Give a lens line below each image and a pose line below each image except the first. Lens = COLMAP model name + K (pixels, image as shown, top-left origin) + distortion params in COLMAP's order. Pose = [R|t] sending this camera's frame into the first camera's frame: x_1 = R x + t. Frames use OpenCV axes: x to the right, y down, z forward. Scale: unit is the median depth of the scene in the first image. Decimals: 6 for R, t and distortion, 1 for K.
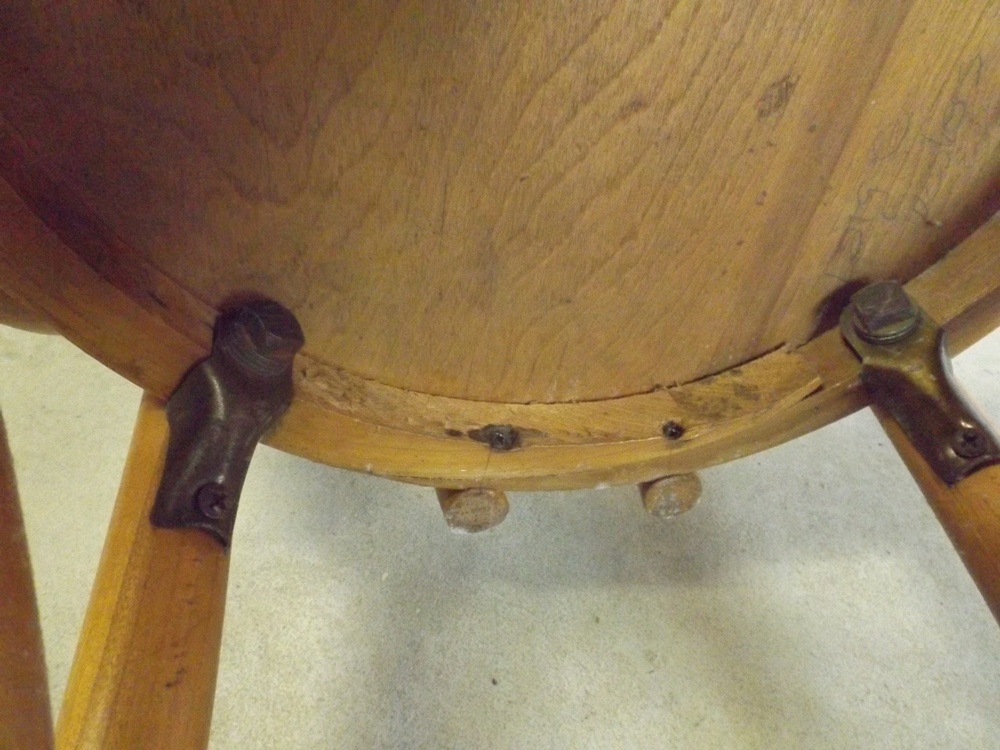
lens RADIAL K [[714.0, 0, 500.0], [0, 714.0, 375.0], [0, 0, 1]] dist [0.010689, -0.000841]
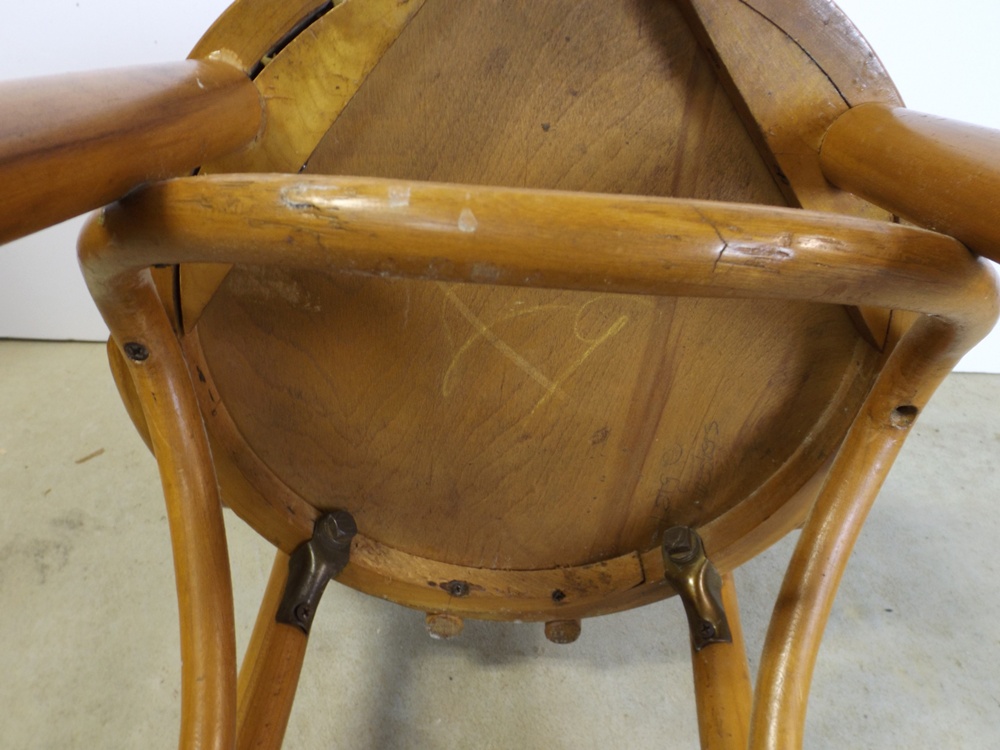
lens RADIAL K [[714.0, 0, 500.0], [0, 714.0, 375.0], [0, 0, 1]] dist [0.010689, -0.000841]
pose [[0.982611, 0.082566, -0.166308, 0.388450], [-0.097382, 0.991781, -0.082989, -0.332413], [0.158089, 0.097742, 0.982575, -0.886258]]
